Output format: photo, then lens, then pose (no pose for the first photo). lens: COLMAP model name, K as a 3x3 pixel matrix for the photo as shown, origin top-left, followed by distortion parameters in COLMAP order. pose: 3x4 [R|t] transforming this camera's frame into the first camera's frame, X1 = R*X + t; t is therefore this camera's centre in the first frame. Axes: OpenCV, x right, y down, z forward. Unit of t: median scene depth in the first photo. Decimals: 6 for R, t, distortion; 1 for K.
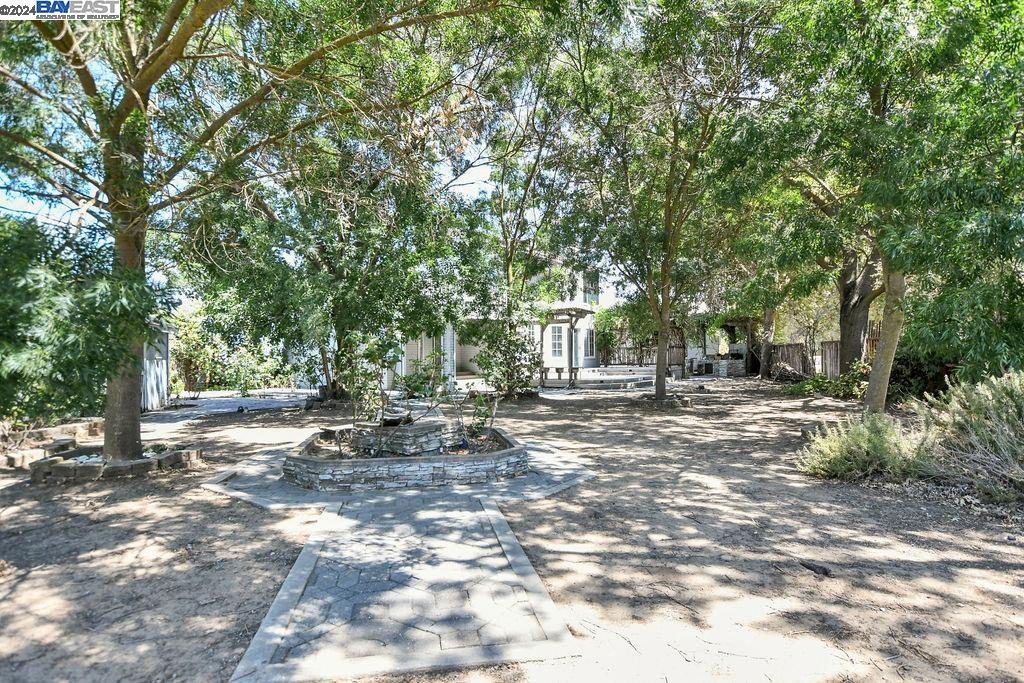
lens RADIAL K [[558.5, 0, 514.4], [0, 558.5, 345.5], [0, 0, 1]] dist [-0.013526, 0.003167]
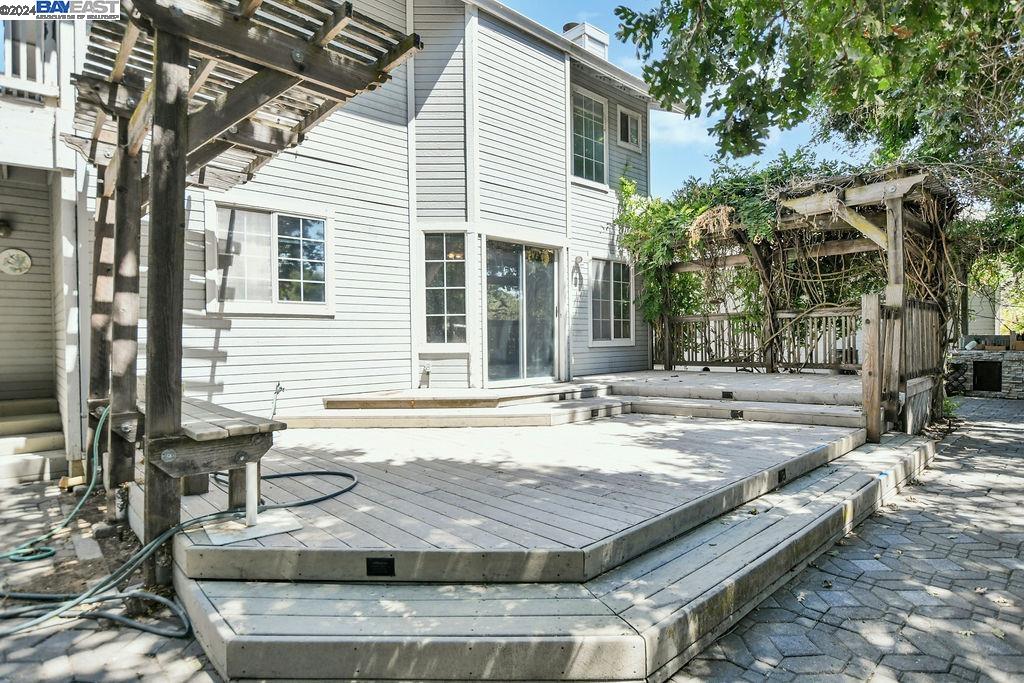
lens RADIAL K [[558.5, 0, 516.0], [0, 558.5, 336.1], [0, 0, 1]] dist [-0.013526, 0.003167]
pose [[0.976930, -0.000428, -0.213559, 0.151266], [0.004044, 0.999856, 0.016498, 0.011188], [0.213521, -0.016981, 0.976791, 0.659261]]
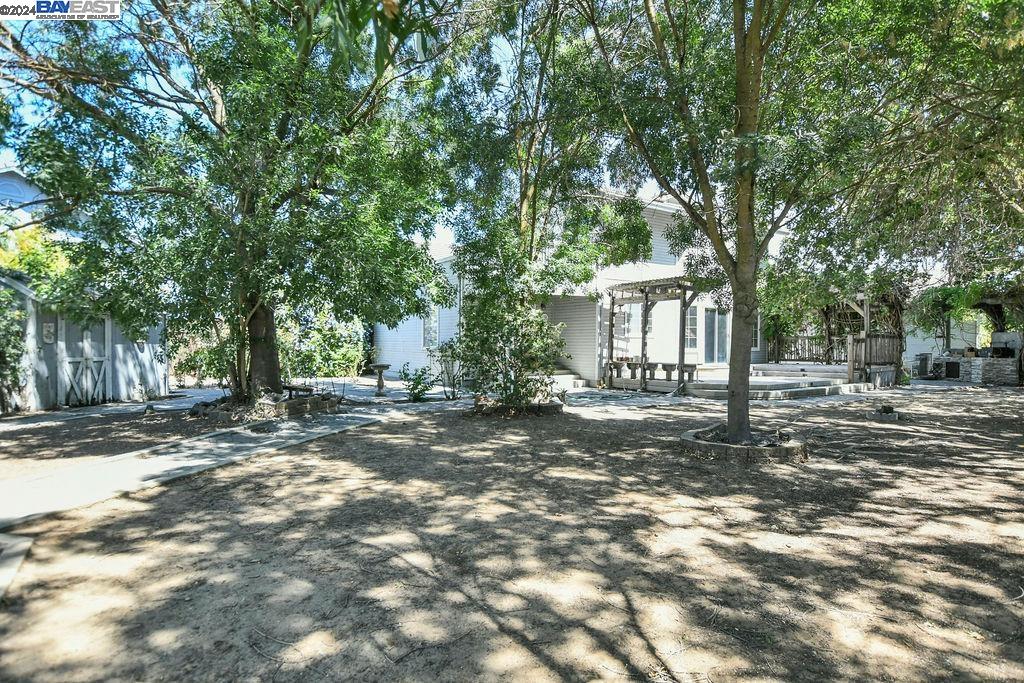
lens RADIAL K [[558.5, 0, 504.2], [0, 558.5, 342.3], [0, 0, 1]] dist [-0.013526, 0.003167]
pose [[0.924604, 0.016025, -0.380592, 0.116697], [-0.009238, 0.999764, 0.019654, 0.000855], [0.380817, -0.014656, 0.924534, 0.210488]]
